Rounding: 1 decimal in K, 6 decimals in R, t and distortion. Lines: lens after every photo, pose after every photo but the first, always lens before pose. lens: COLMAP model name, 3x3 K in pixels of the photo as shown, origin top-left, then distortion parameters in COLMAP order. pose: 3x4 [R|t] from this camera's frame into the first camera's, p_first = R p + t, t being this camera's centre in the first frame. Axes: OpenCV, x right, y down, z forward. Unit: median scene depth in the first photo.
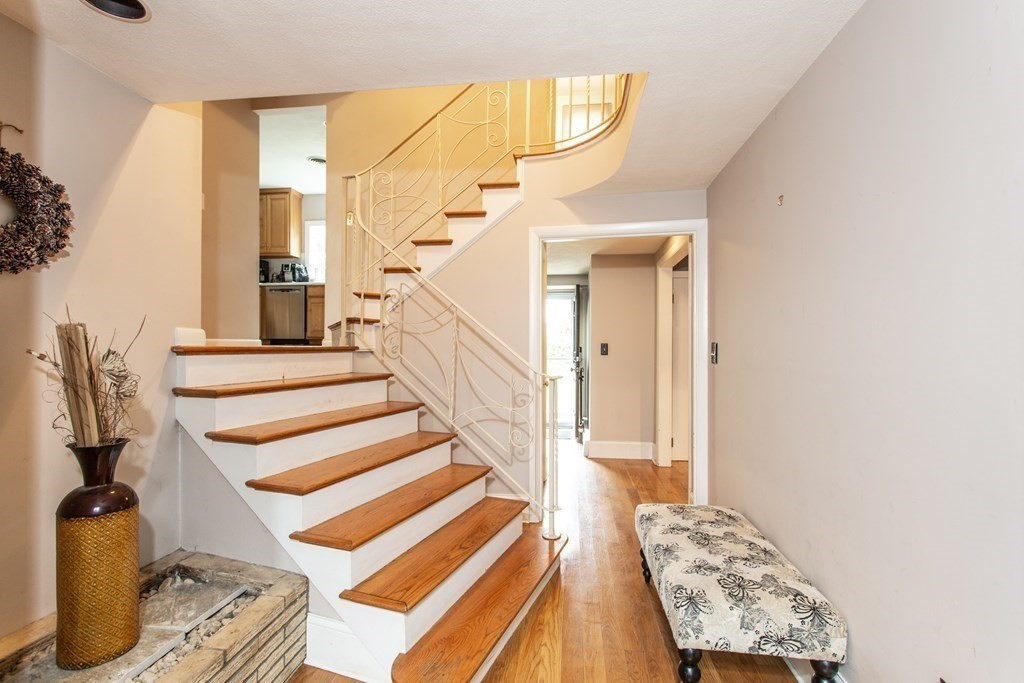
lens RADIAL K [[491.3, 0, 512.0], [0, 491.3, 341.5], [0, 0, 1]] dist [0.001368, -0.000543]
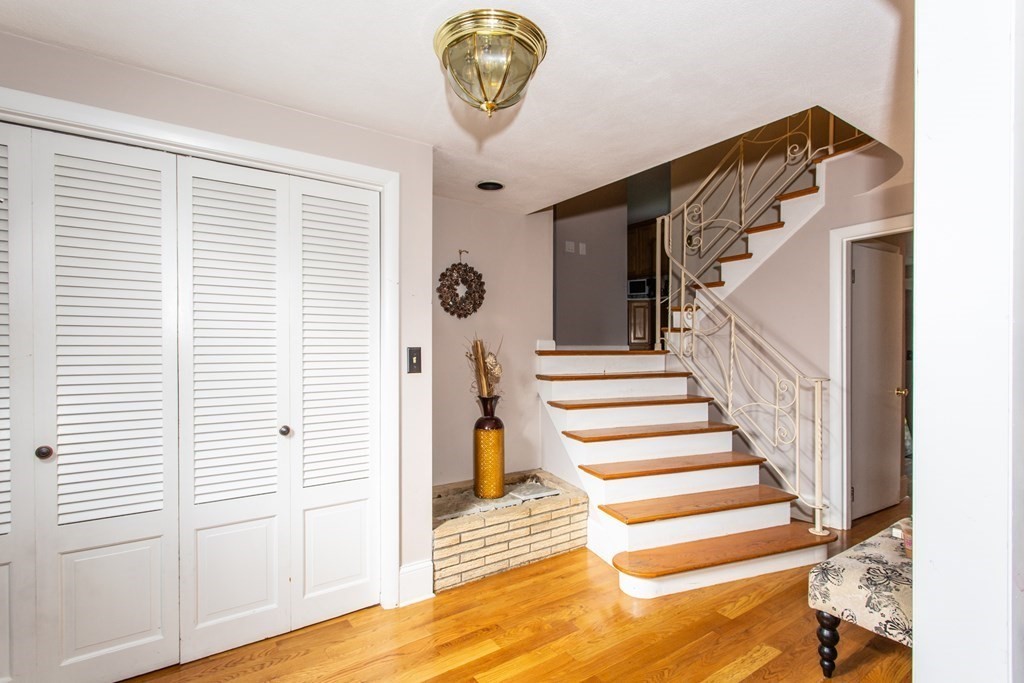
lens RADIAL K [[491.3, 0, 512.0], [0, 491.3, 341.5], [0, 0, 1]] dist [0.001368, -0.000543]
pose [[0.672035, -0.014945, -0.740369, 0.729782], [0.008625, 0.999886, -0.012355, -0.002085], [0.740469, 0.001917, 0.672087, -0.314974]]
